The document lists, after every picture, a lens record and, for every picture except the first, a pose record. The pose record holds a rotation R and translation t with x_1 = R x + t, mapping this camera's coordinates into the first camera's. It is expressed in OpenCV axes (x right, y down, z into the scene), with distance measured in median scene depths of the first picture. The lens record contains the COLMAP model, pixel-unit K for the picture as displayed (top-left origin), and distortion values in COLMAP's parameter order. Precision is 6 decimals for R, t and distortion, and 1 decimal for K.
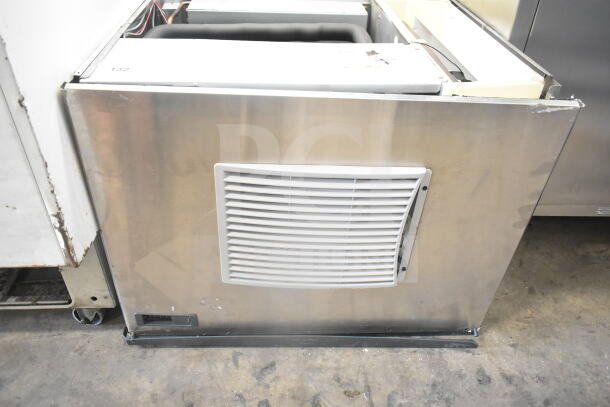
lens RADIAL K [[457.9, 0, 305.0], [0, 457.9, 203.5], [0, 0, 1]] dist [-0.018997, 0.002936]
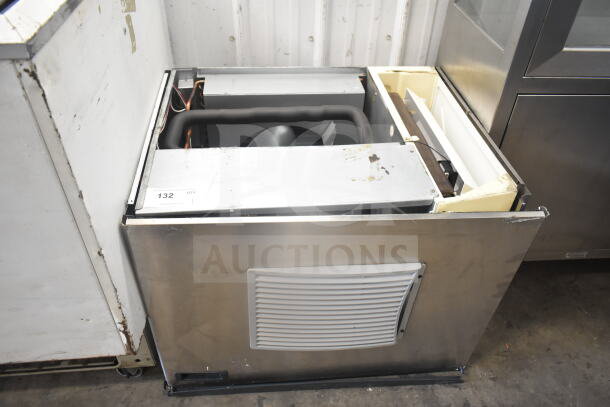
lens RADIAL K [[457.9, 0, 305.0], [0, 457.9, 203.5], [0, 0, 1]] dist [-0.018997, 0.002936]
pose [[0.999063, -0.030469, 0.030752, -0.057316], [0.028581, 0.997785, 0.060065, -0.238612], [-0.032514, -0.059129, 0.997721, -0.144787]]
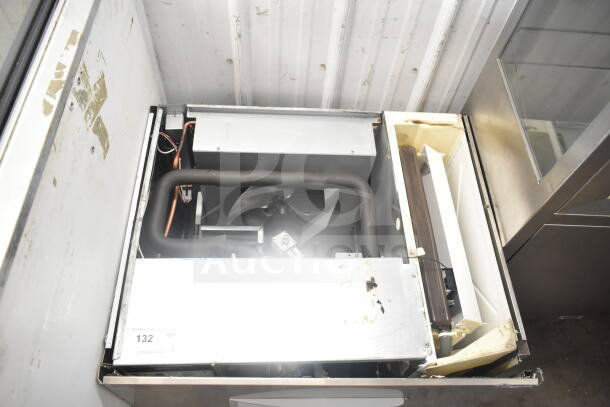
lens RADIAL K [[457.9, 0, 305.0], [0, 457.9, 203.5], [0, 0, 1]] dist [-0.018997, 0.002936]
pose [[0.998847, 0.045025, 0.016637, -0.030480], [-0.047998, 0.934138, 0.353669, -0.731738], [0.000383, -0.354060, 0.935223, 0.041788]]
